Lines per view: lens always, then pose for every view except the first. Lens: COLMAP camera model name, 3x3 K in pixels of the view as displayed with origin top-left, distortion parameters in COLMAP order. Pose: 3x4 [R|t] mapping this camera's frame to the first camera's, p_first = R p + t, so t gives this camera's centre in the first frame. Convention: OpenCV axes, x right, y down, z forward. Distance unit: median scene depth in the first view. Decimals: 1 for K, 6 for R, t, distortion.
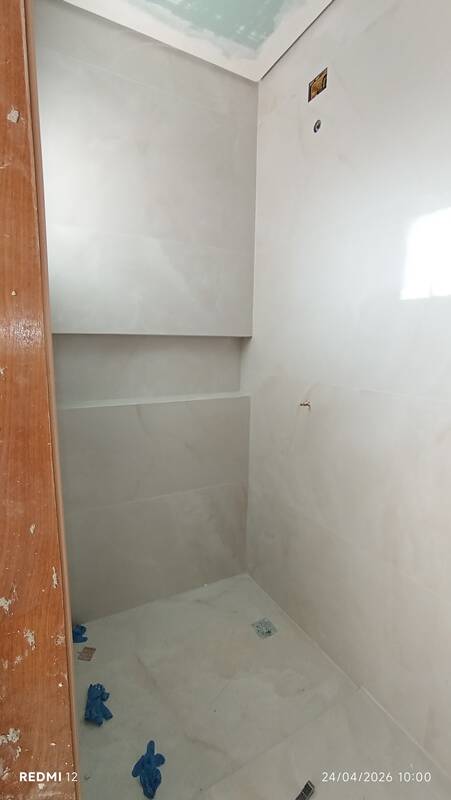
lens RADIAL K [[365.2, 0, 224.6], [0, 365.2, 398.0], [0, 0, 1]] dist [-0.018766, 0.012077]
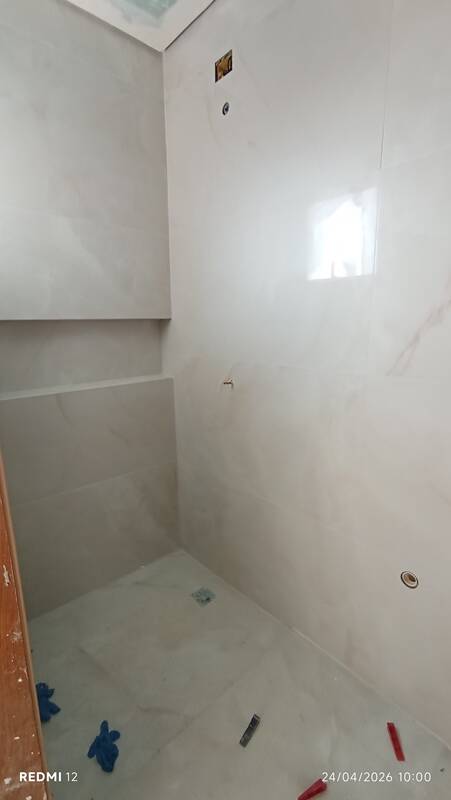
lens RADIAL K [[365.2, 0, 225.2], [0, 365.2, 398.0], [0, 0, 1]] dist [-0.018766, 0.012077]
pose [[0.972777, -0.070859, 0.220646, -0.023753], [0.058866, 0.996433, 0.060472, -0.003218], [-0.224144, -0.045837, 0.973477, -0.022055]]
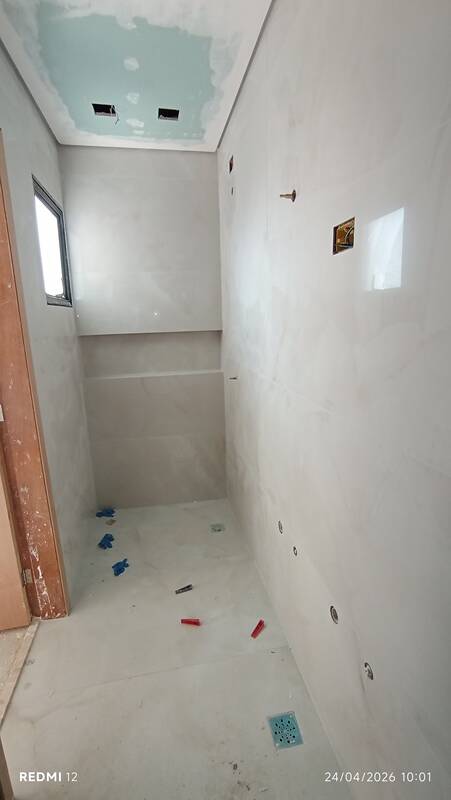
lens RADIAL K [[365.2, 0, 220.2], [0, 365.2, 396.1], [0, 0, 1]] dist [-0.018766, 0.012077]
pose [[0.950799, 0.029468, -0.308404, 0.603243], [-0.009756, 0.997820, 0.065265, -0.008366], [0.309655, -0.059045, 0.949014, -0.421341]]
